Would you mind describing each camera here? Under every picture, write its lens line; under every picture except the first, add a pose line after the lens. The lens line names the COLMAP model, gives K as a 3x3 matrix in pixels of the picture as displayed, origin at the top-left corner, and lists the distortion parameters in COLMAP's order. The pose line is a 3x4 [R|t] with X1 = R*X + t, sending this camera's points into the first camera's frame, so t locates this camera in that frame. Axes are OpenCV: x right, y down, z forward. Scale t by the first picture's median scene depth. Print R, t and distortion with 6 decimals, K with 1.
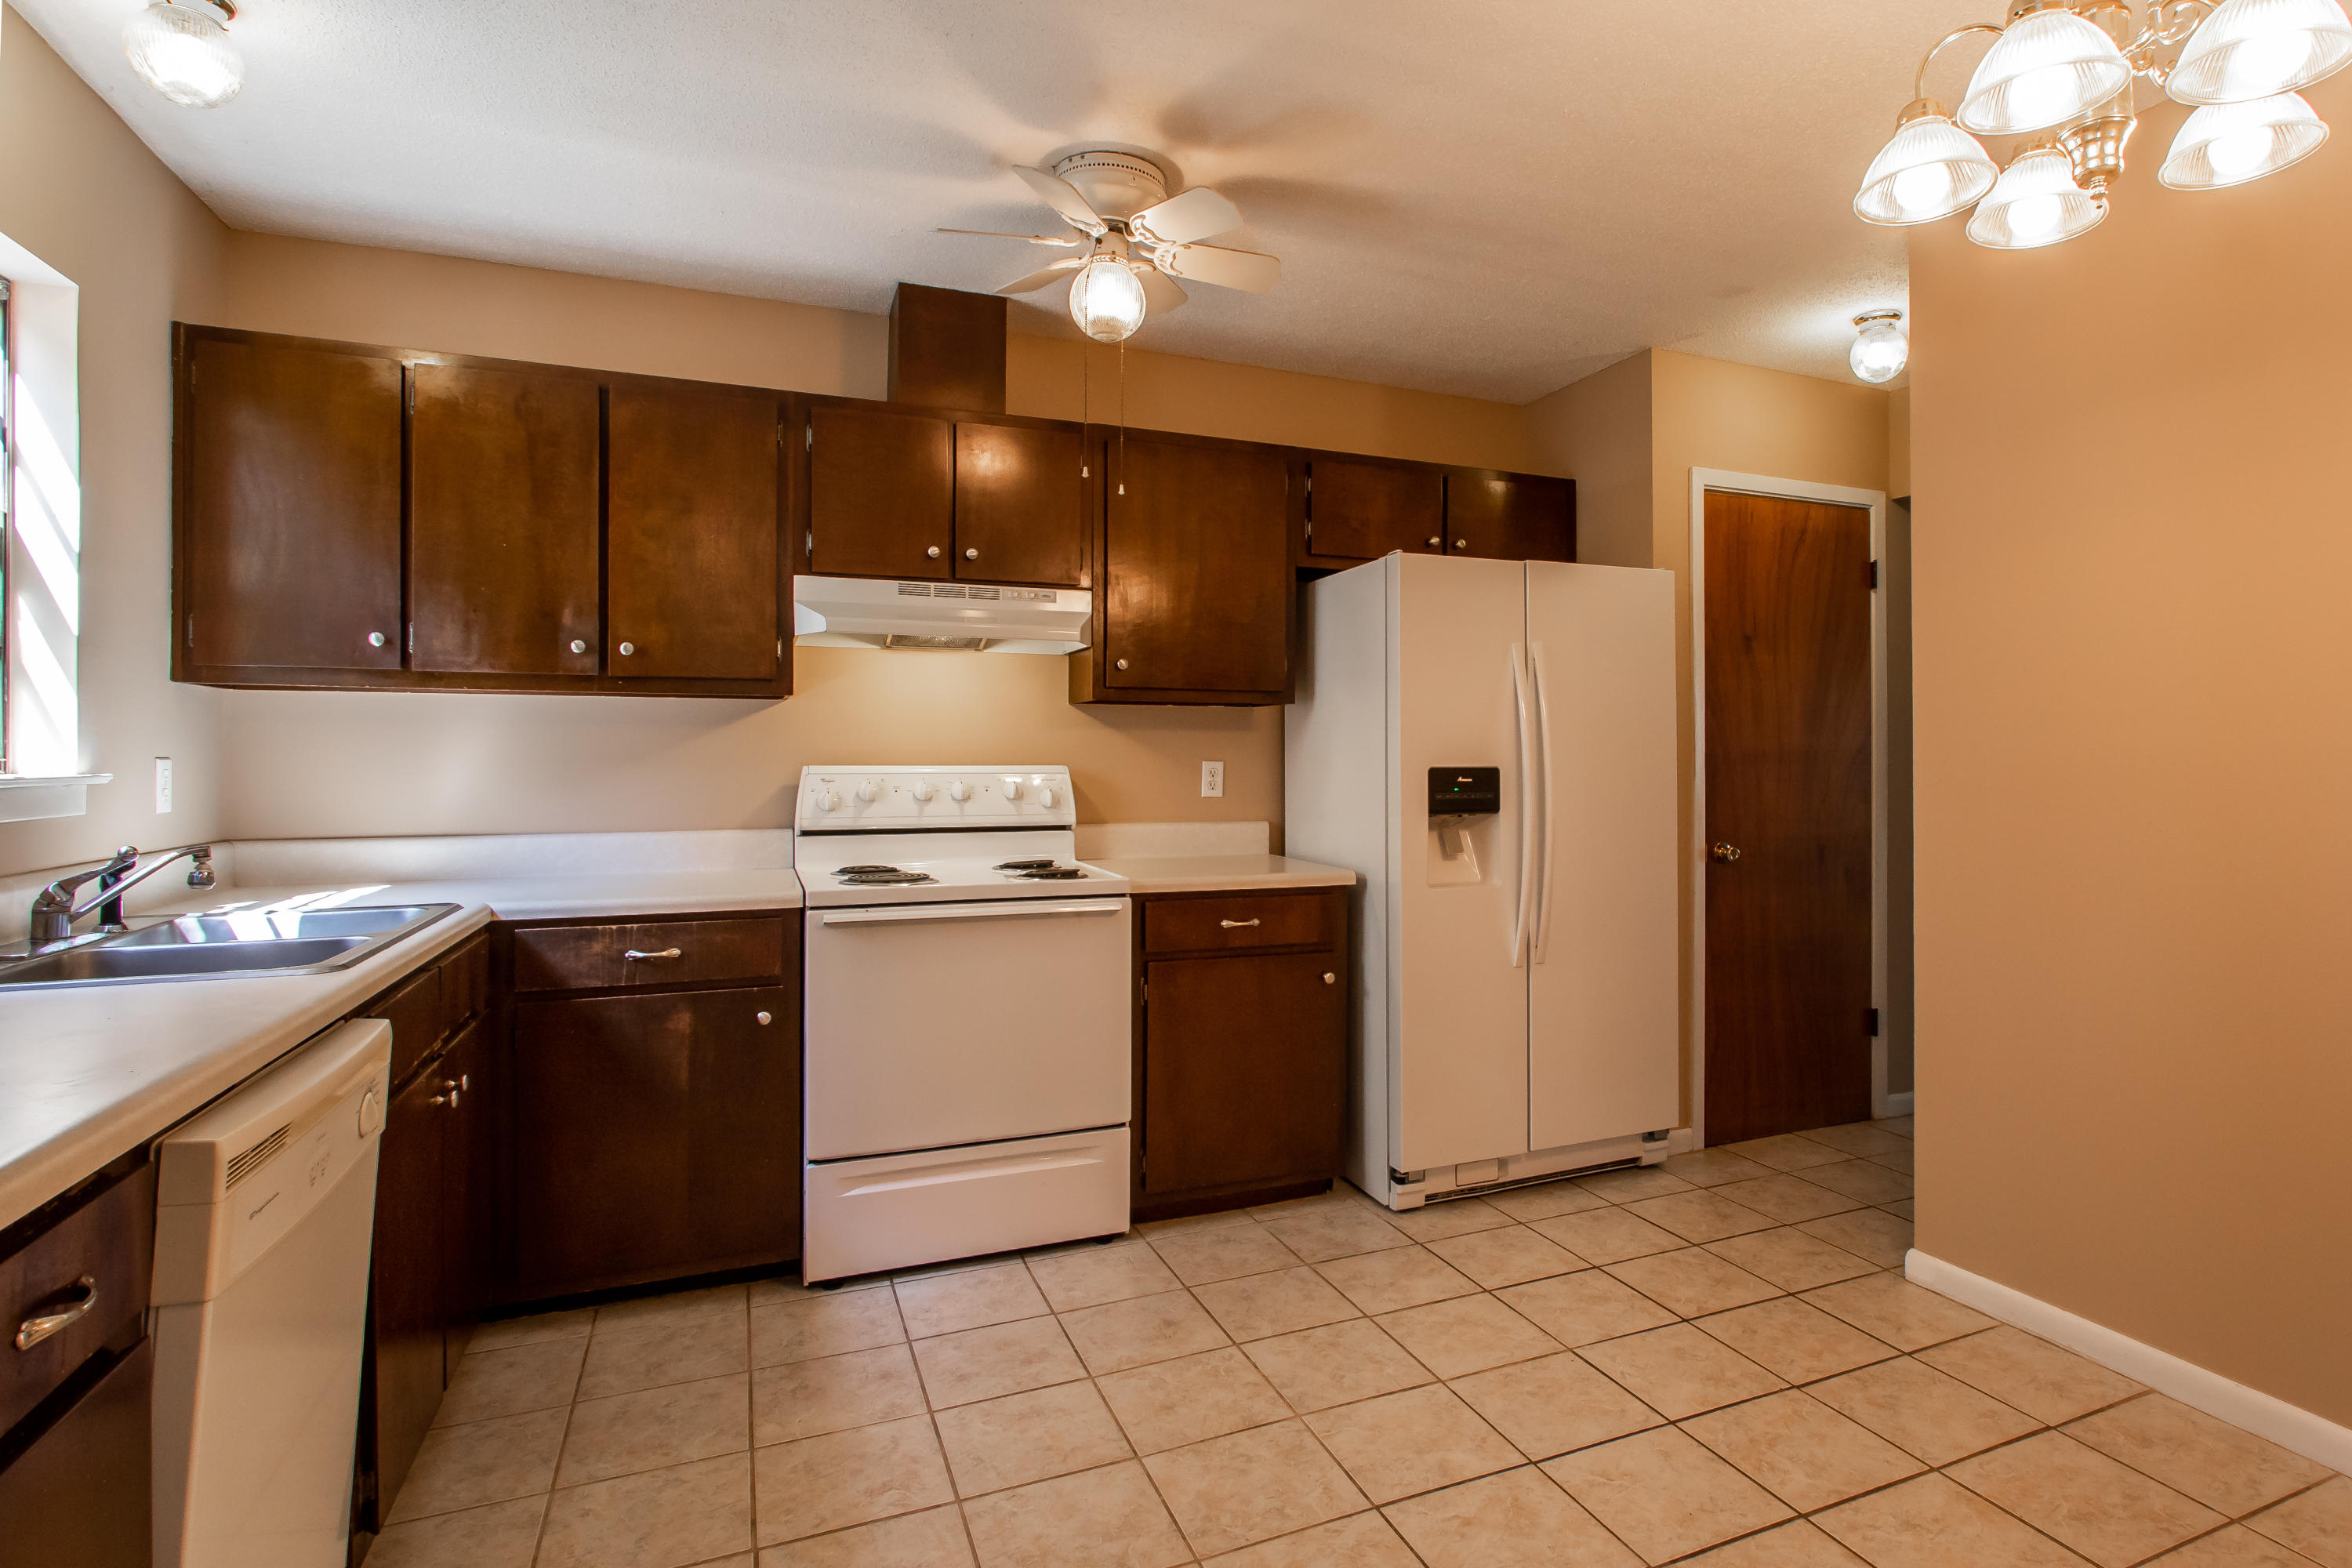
lens RADIAL K [[1242.8, 0, 1324.9], [0, 1242.8, 751.8], [0, 0, 1]] dist [-0.003366, 0.001638]
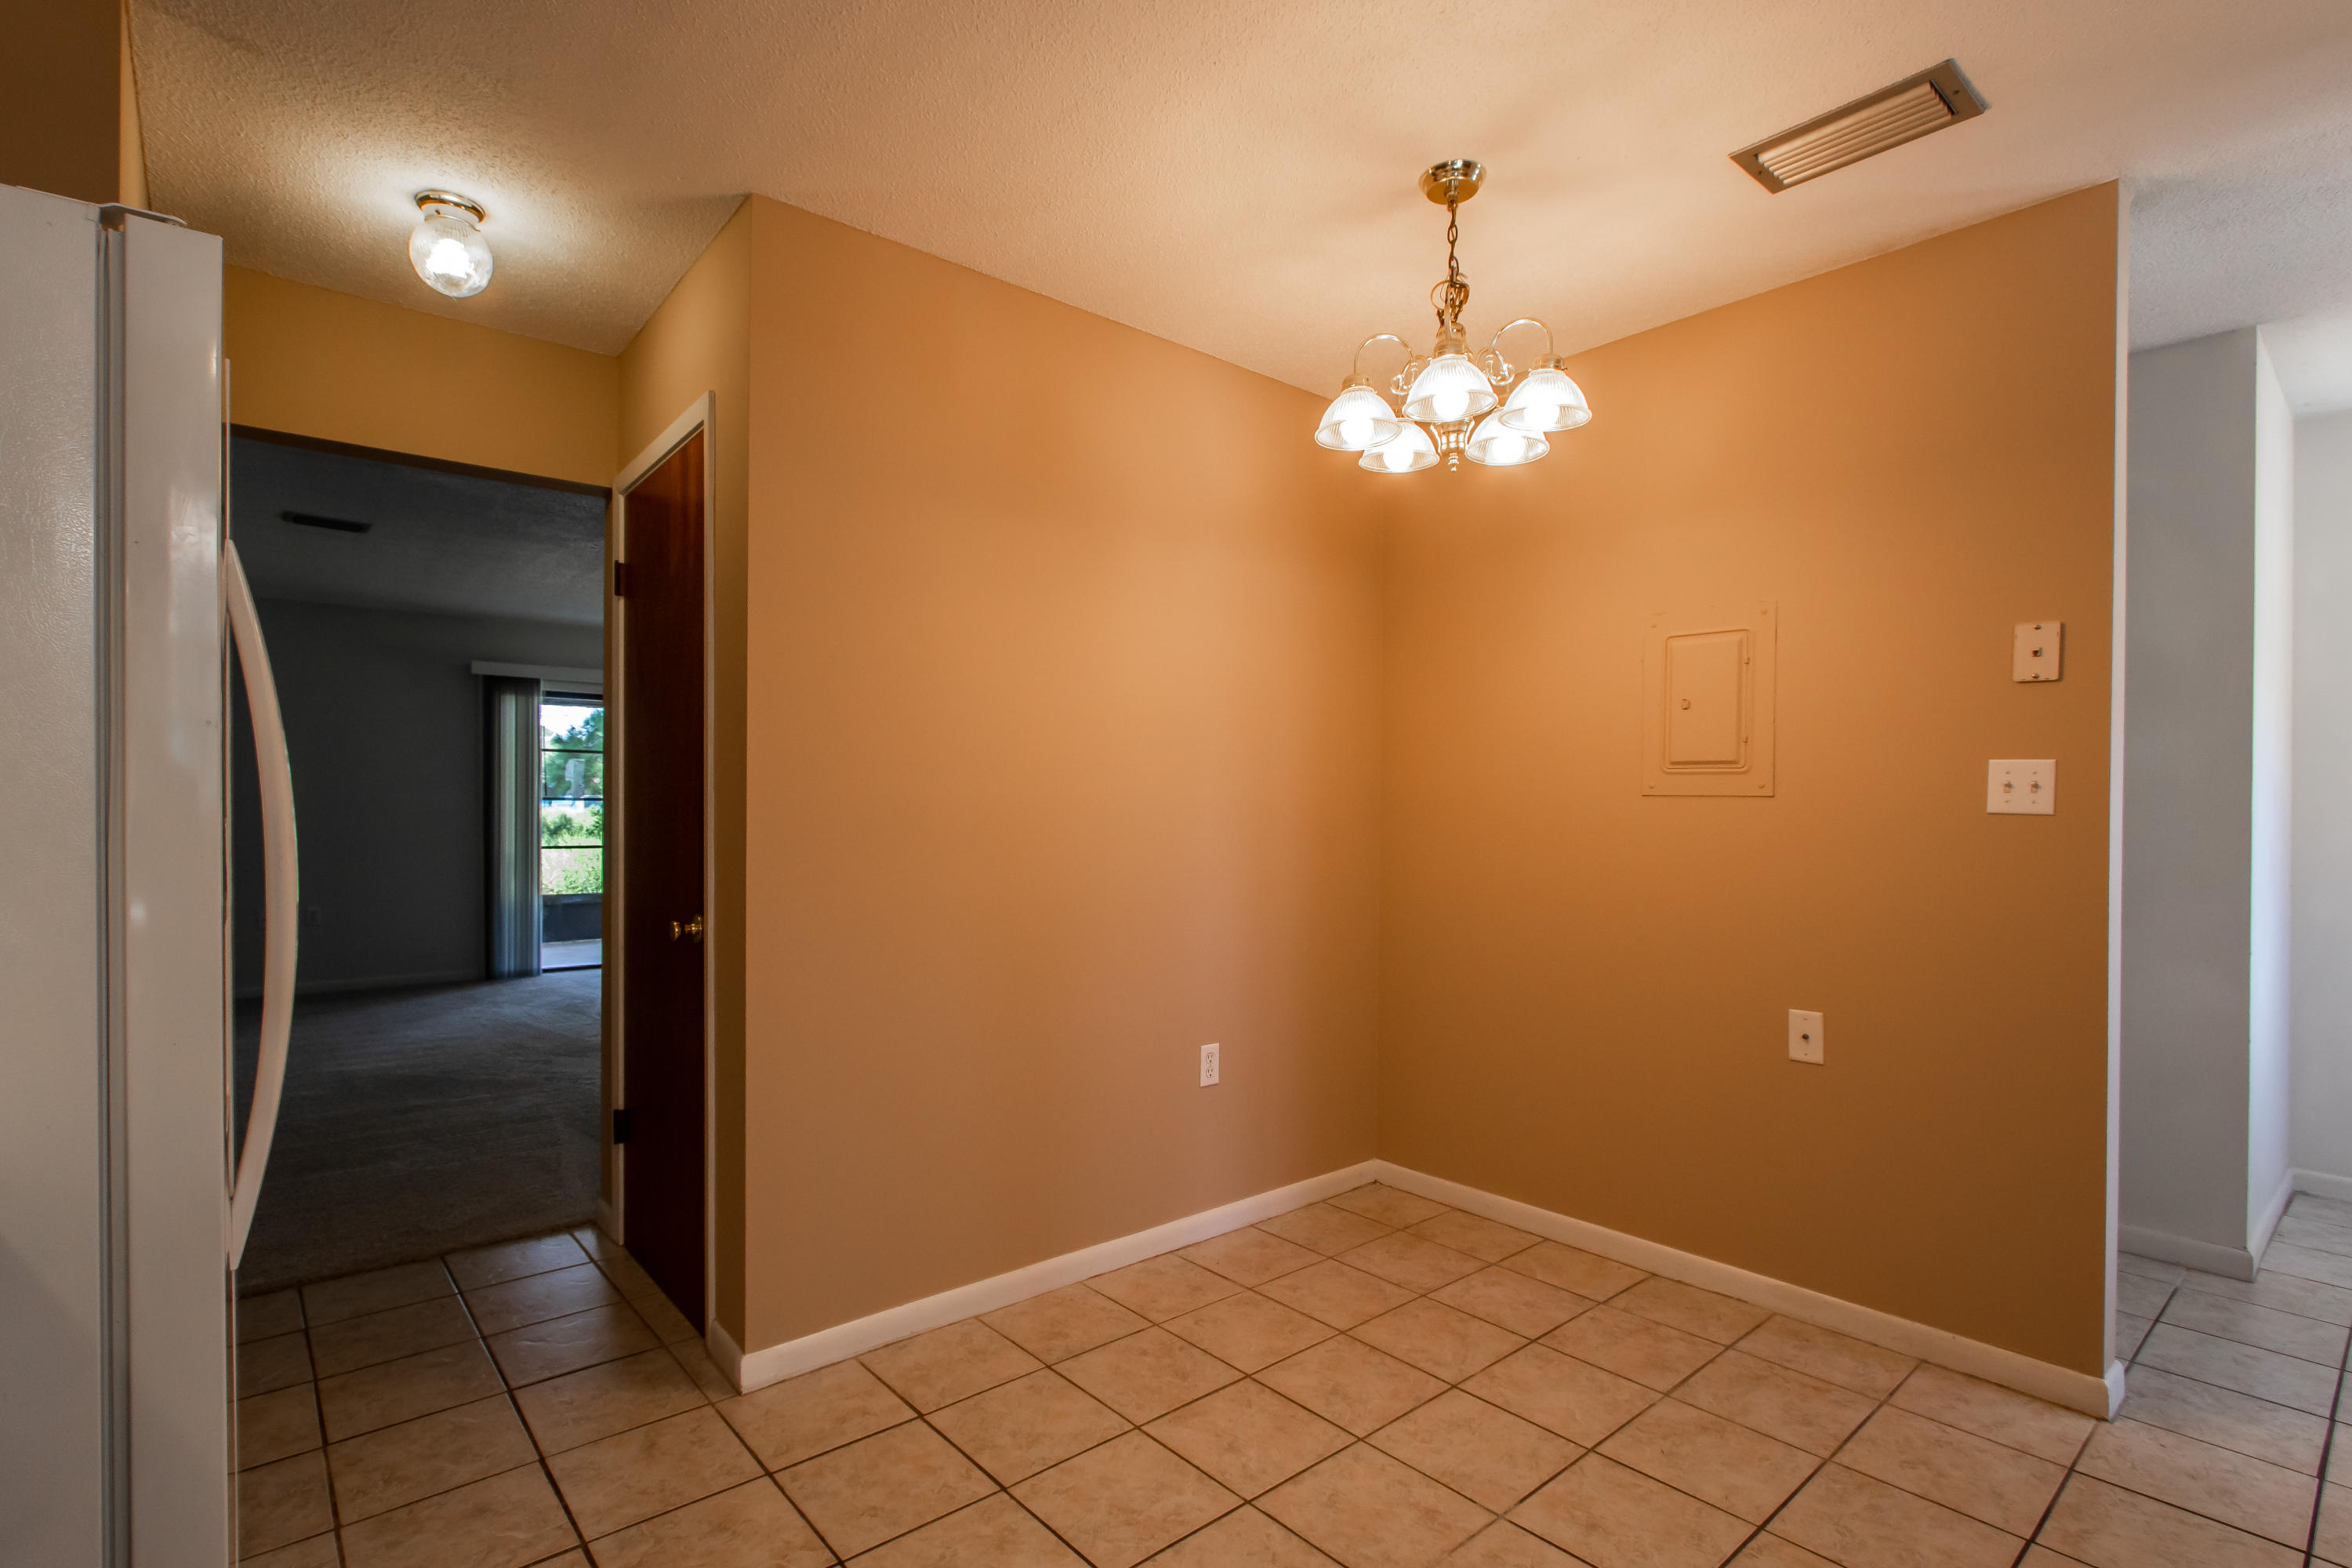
lens RADIAL K [[1117.6, 0, 1178.7], [0, 1117.6, 798.9], [0, 0, 1]] dist [-0.012976, 0.002208]
pose [[-0.274204, 0.004694, 0.961660, -0.362245], [-0.012900, 0.999880, -0.008559, 0.007975], [-0.961585, -0.014752, -0.274111, 0.904427]]
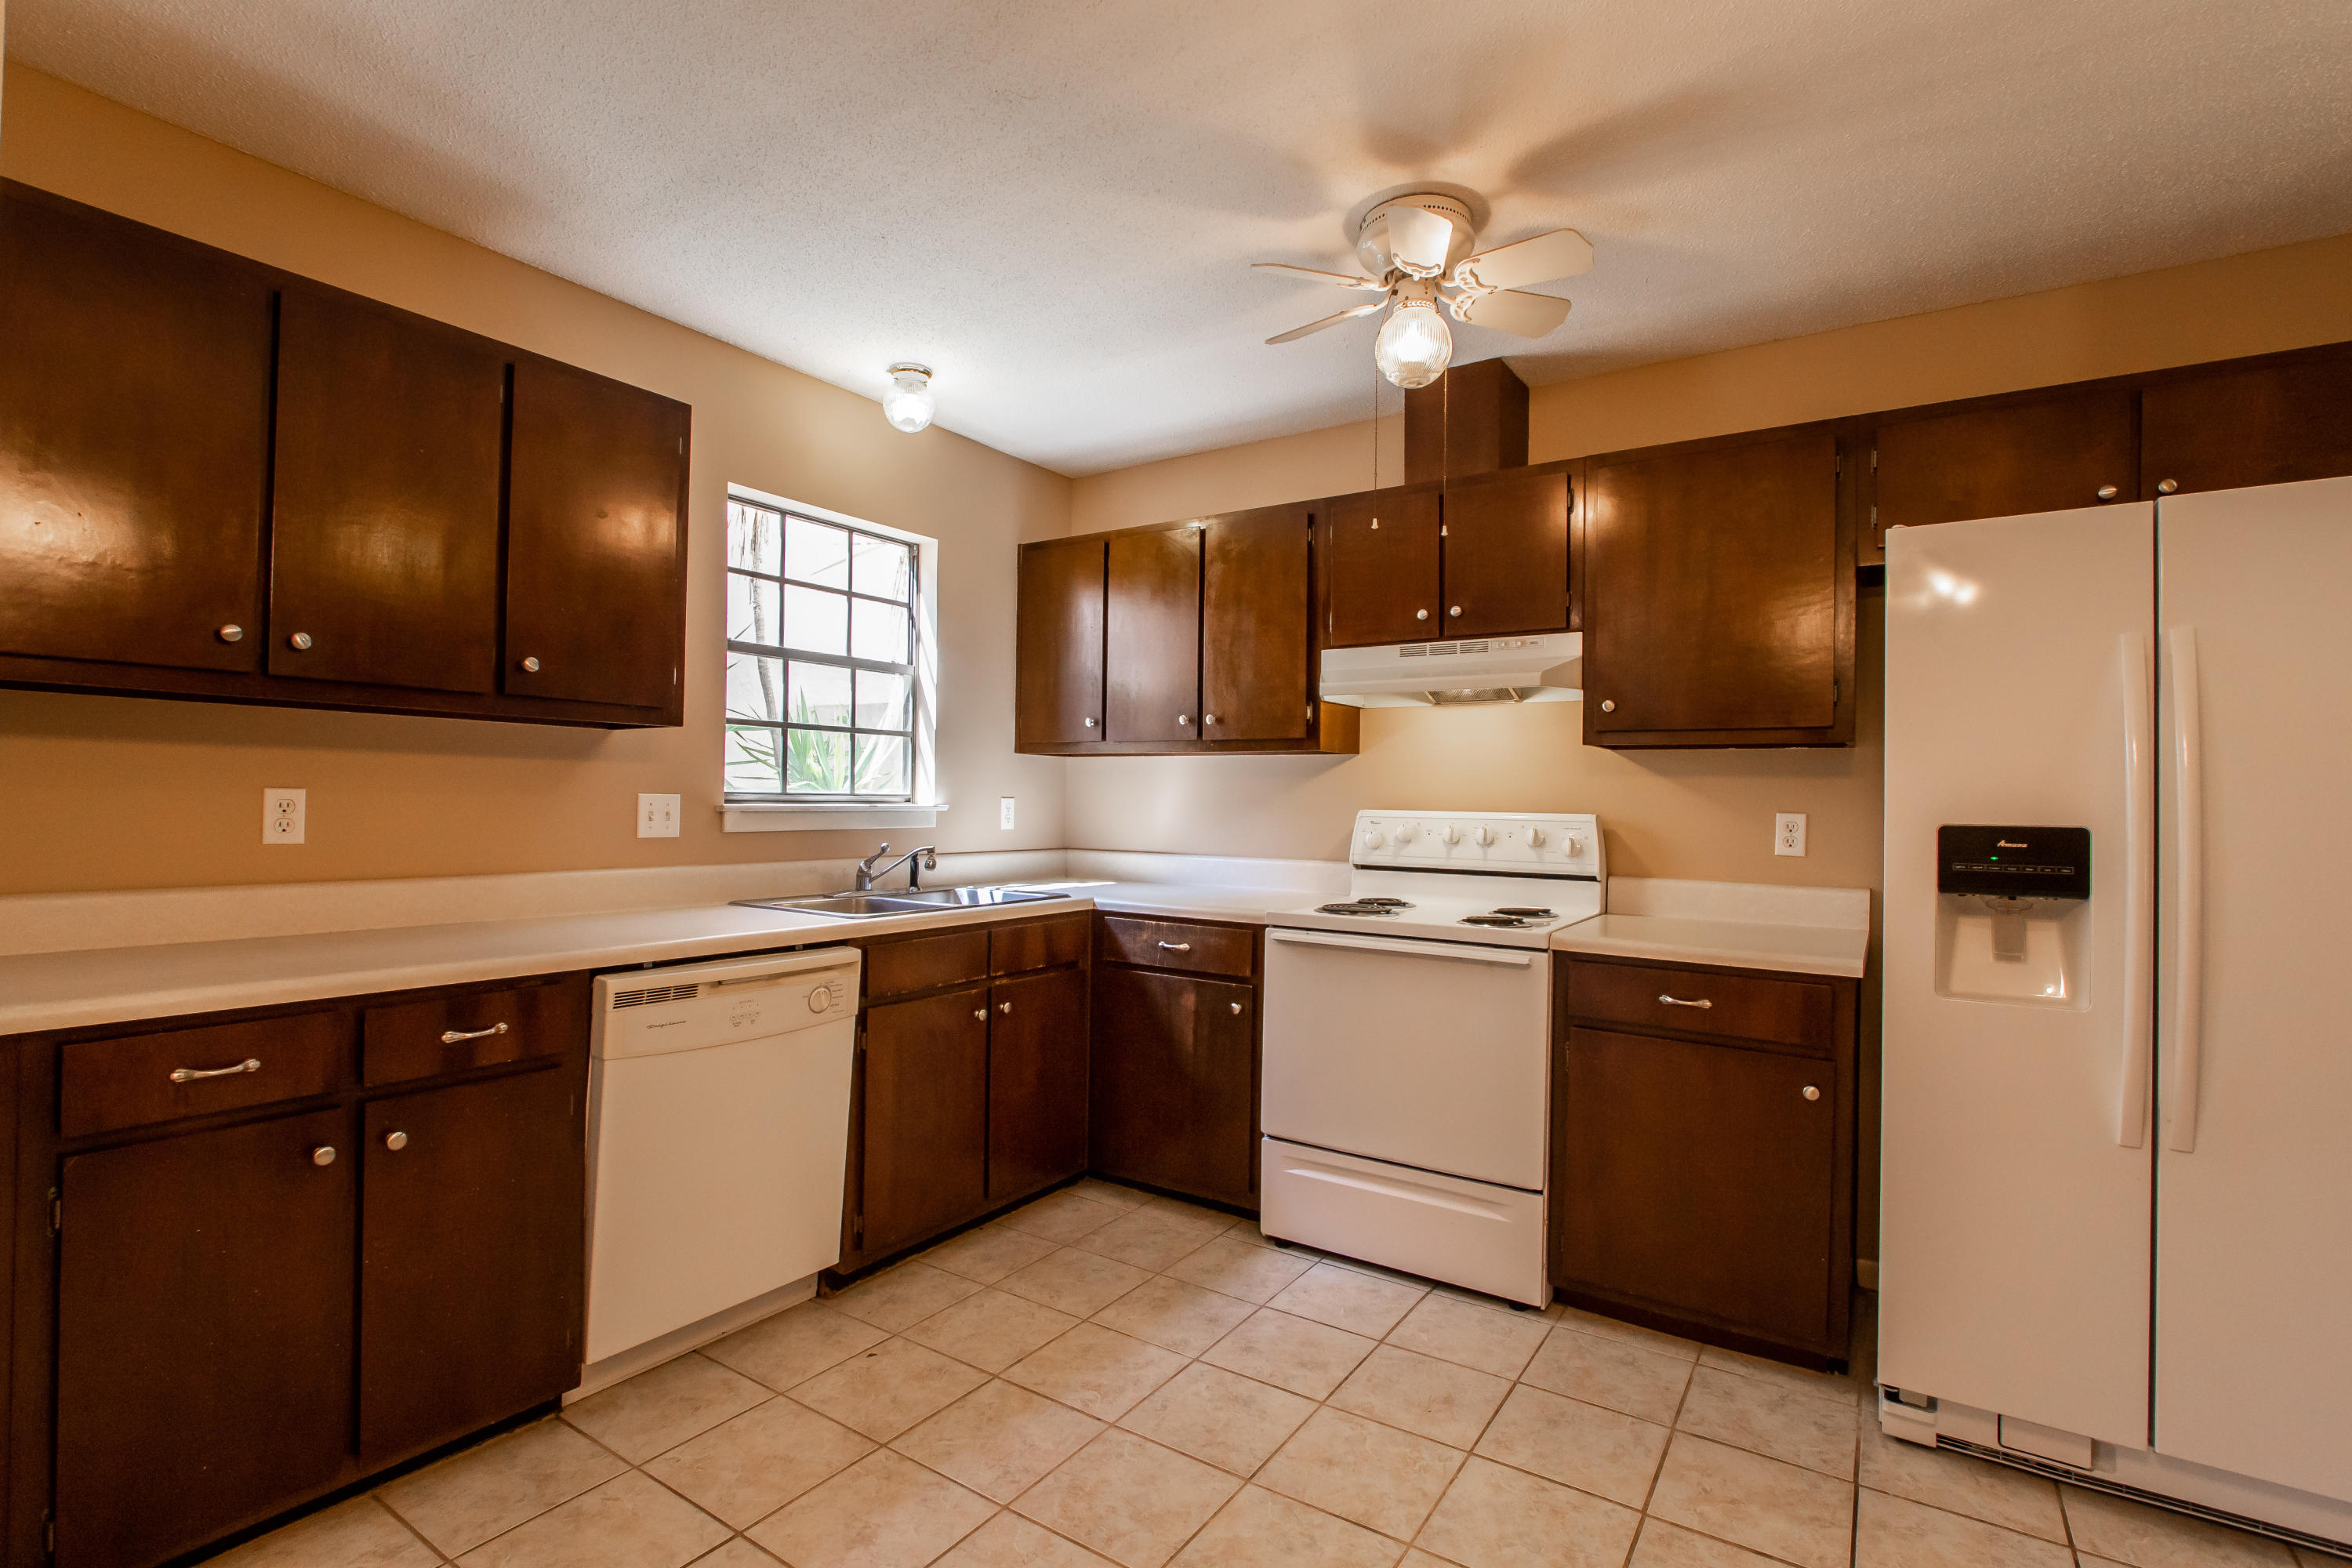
lens RADIAL K [[1103.8, 0, 1172.0], [0, 1103.8, 791.3], [0, 0, 1]] dist [-0.006875, 0.001685]
pose [[0.514966, -0.000734, -0.857210, 0.440150], [-0.009996, 0.999926, -0.006862, 0.002890], [0.857152, 0.012103, 0.514921, 0.344896]]
